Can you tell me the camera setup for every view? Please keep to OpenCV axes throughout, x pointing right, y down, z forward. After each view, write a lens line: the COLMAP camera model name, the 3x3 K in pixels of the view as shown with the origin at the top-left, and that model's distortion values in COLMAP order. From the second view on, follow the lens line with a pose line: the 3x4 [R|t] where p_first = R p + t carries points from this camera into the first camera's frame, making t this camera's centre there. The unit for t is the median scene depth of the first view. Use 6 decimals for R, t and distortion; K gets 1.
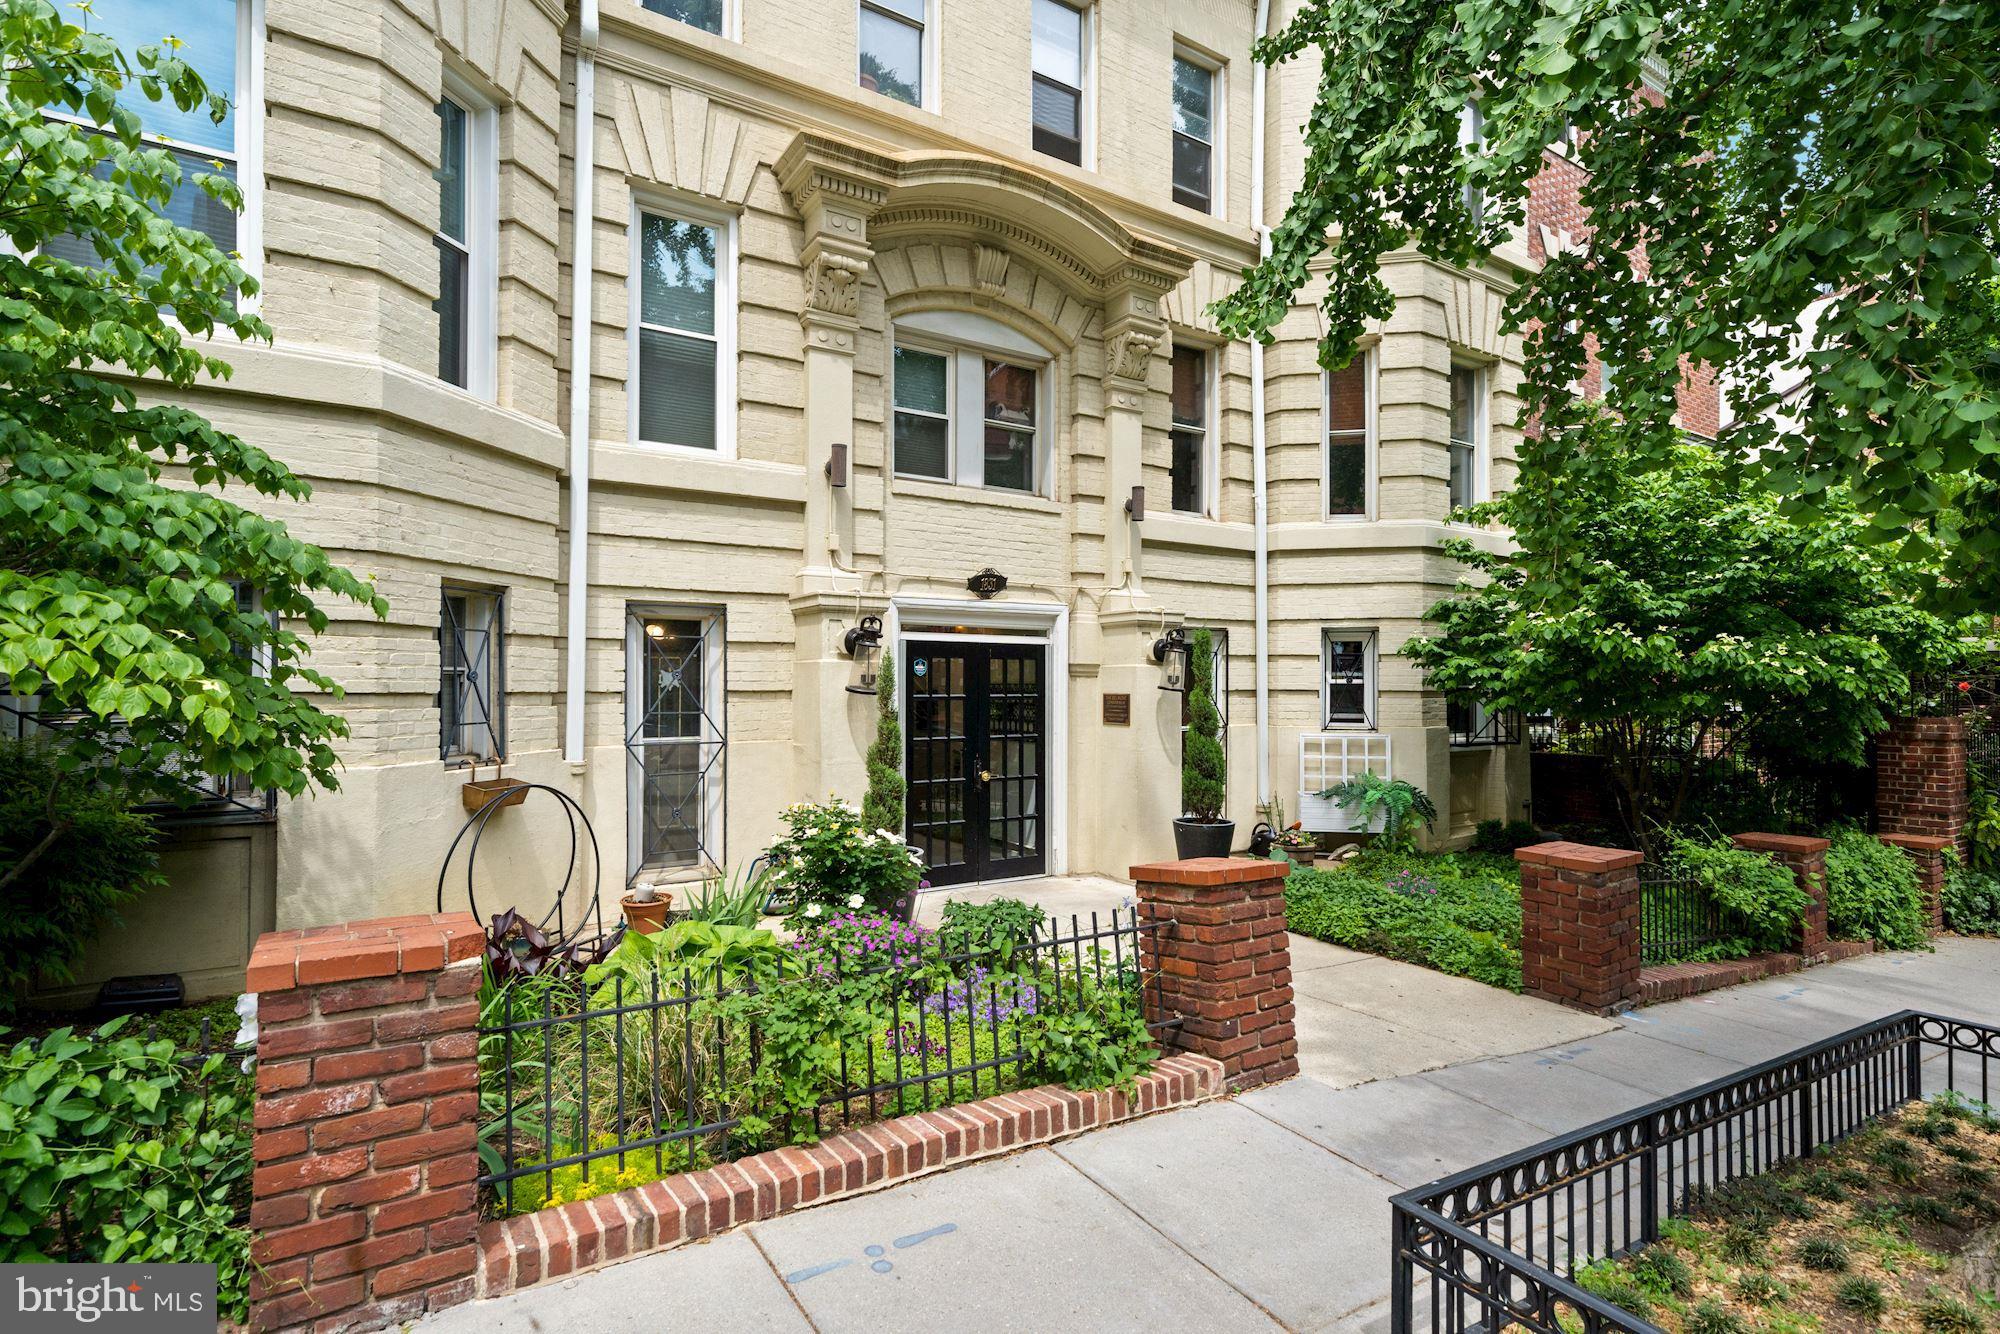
lens RADIAL K [[977.5, 0, 1012.2], [0, 977.5, 672.0], [0, 0, 1]] dist [-0.002375, 0.000384]
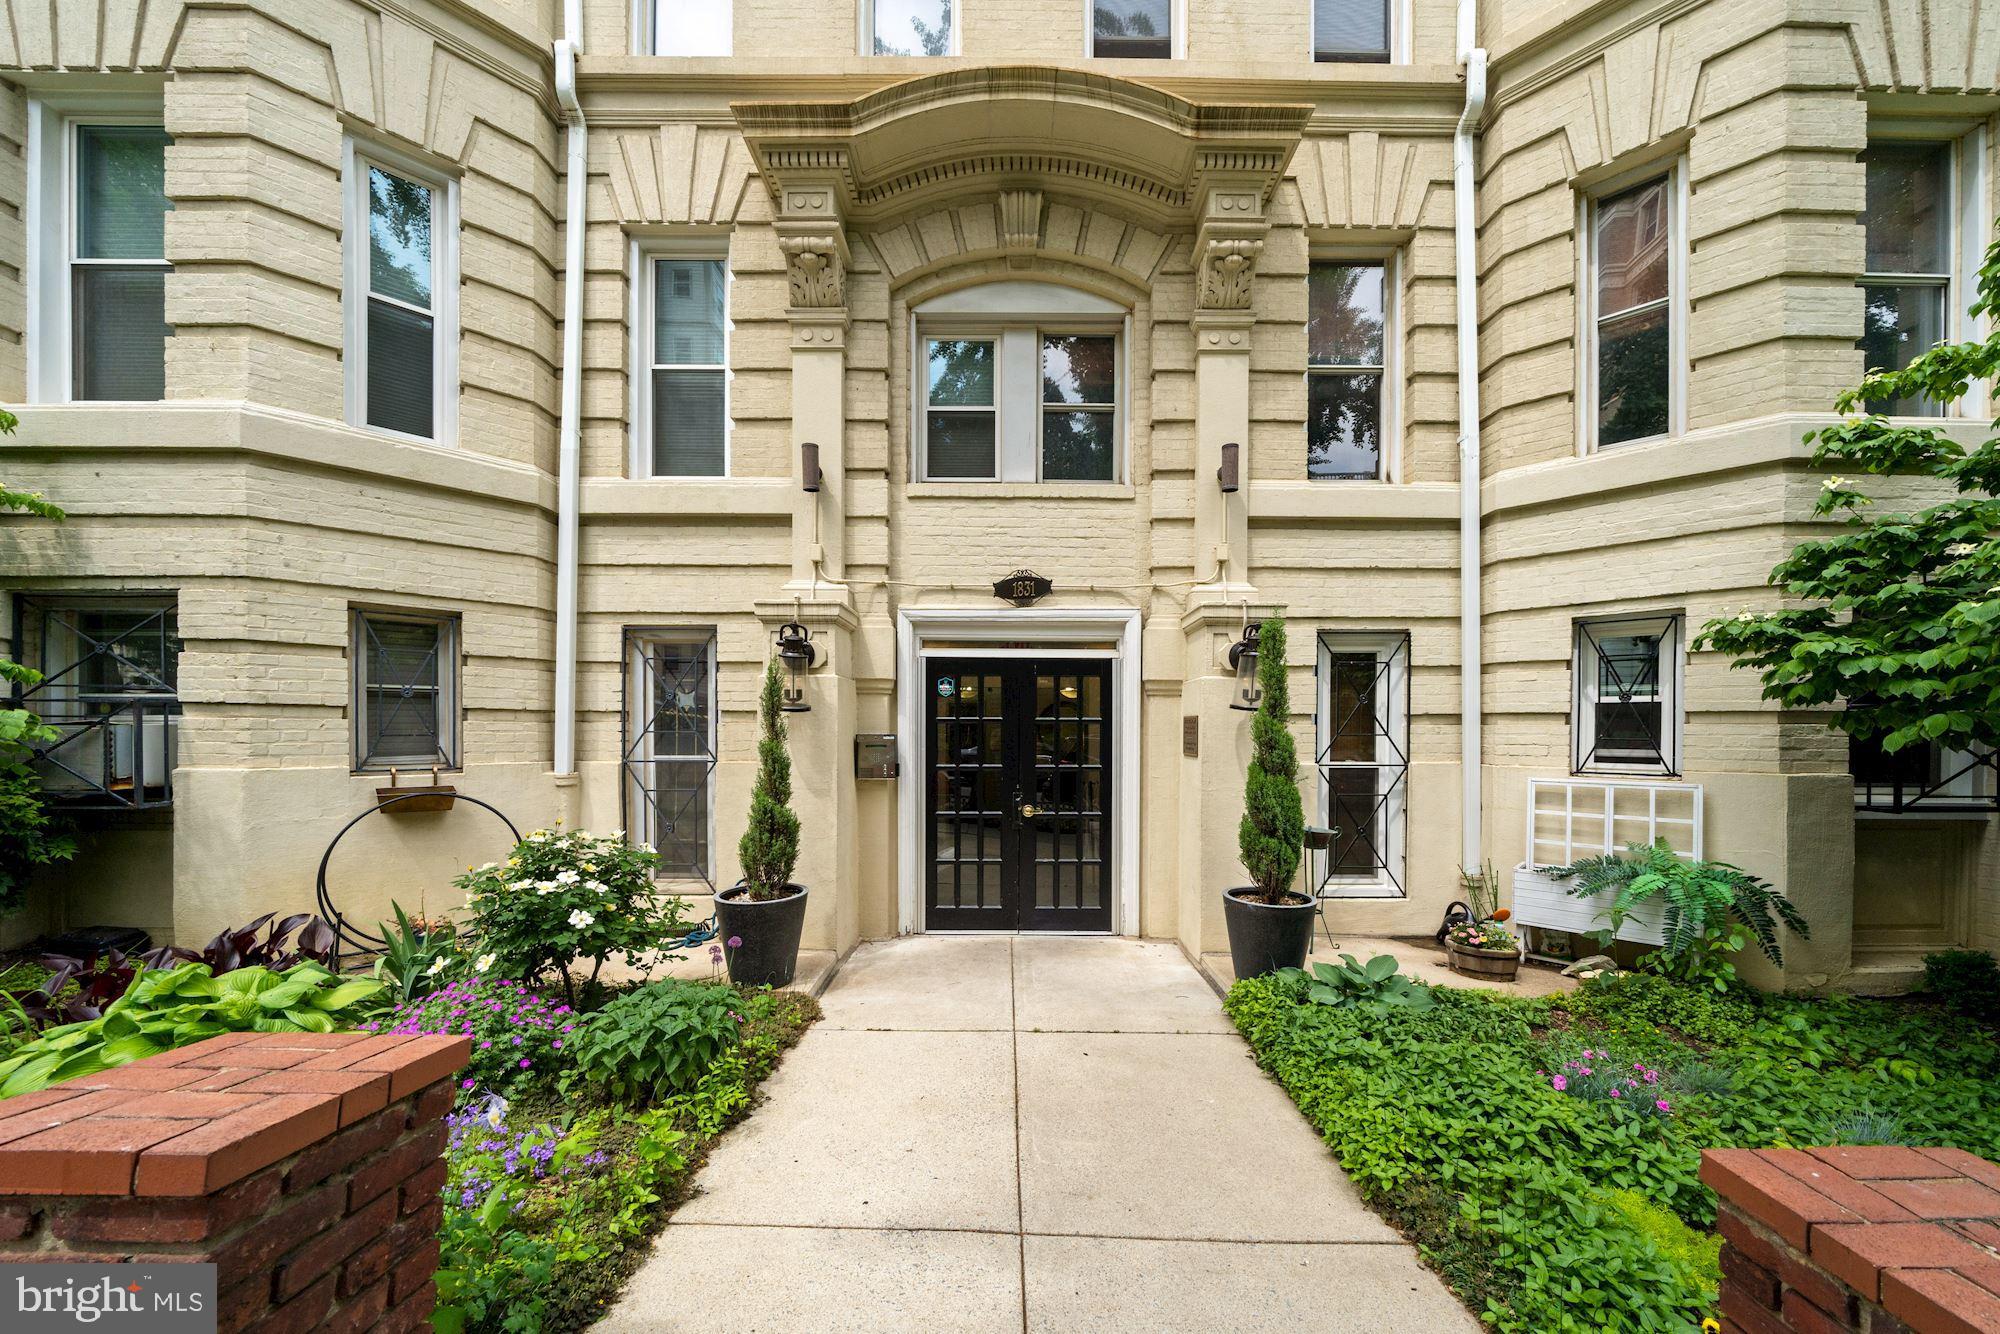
lens RADIAL K [[710.7, 0, 1001.2], [0, 710.7, 736.7], [0, 0, 1]] dist [-0.008565, 0.000063]
pose [[0.838260, 0.006308, -0.545234, 0.338746], [0.004388, 0.999823, 0.018314, 0.032409], [0.545253, -0.017744, 0.838084, 0.520504]]
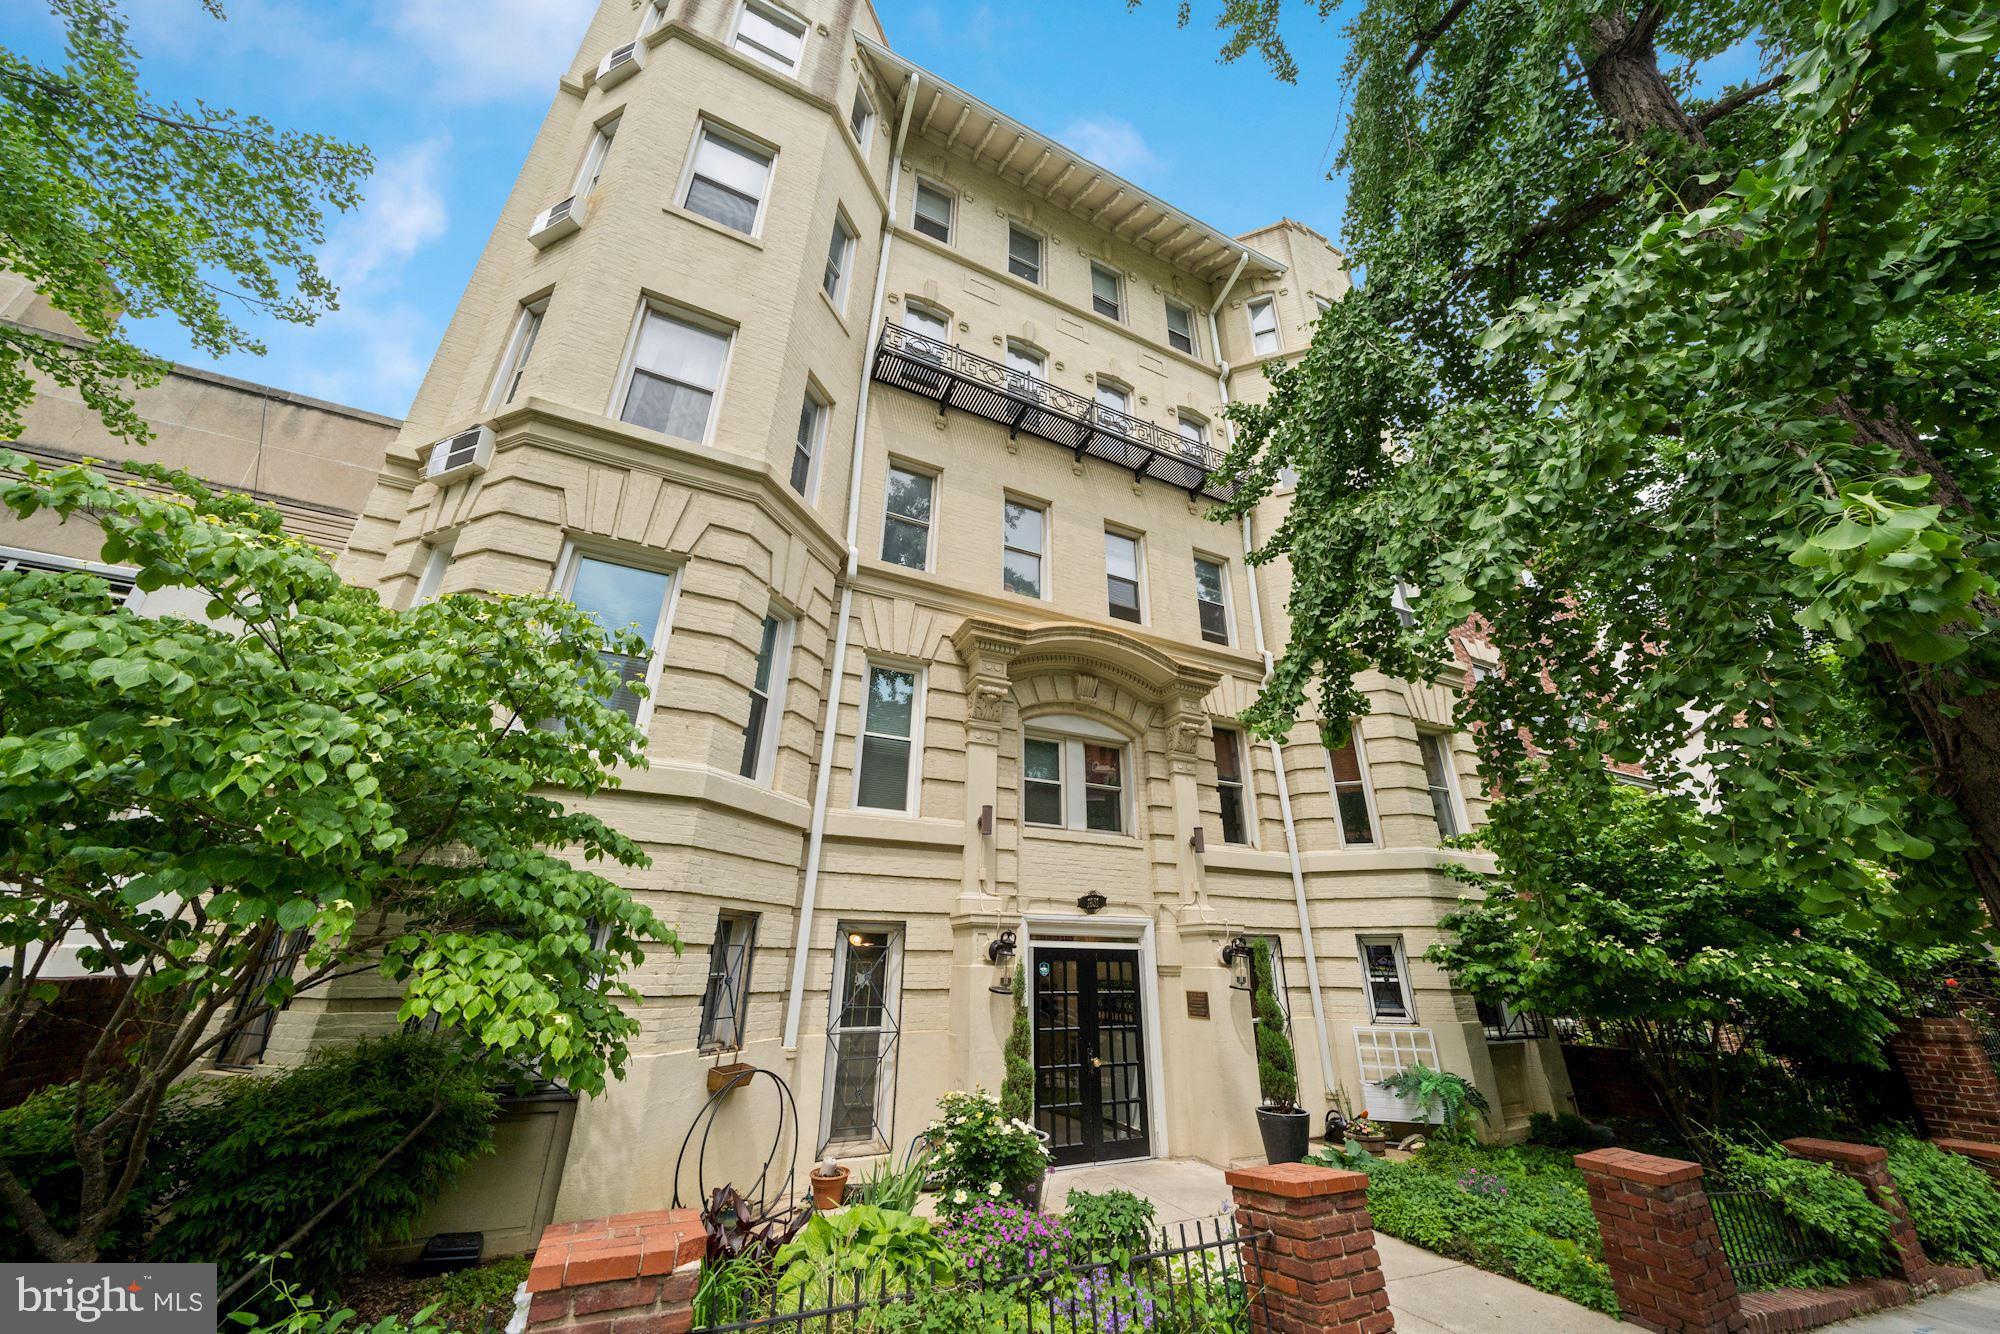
lens RADIAL K [[679.4, 0, 1010.4], [0, 679.4, 672.2], [0, 0, 1]] dist [-0.009189, 0.000288]
pose [[0.990664, -0.046610, -0.128115, -0.002453], [-0.006111, 0.923613, -0.383278, -0.026047], [0.136193, 0.380483, 0.914705, -0.006914]]
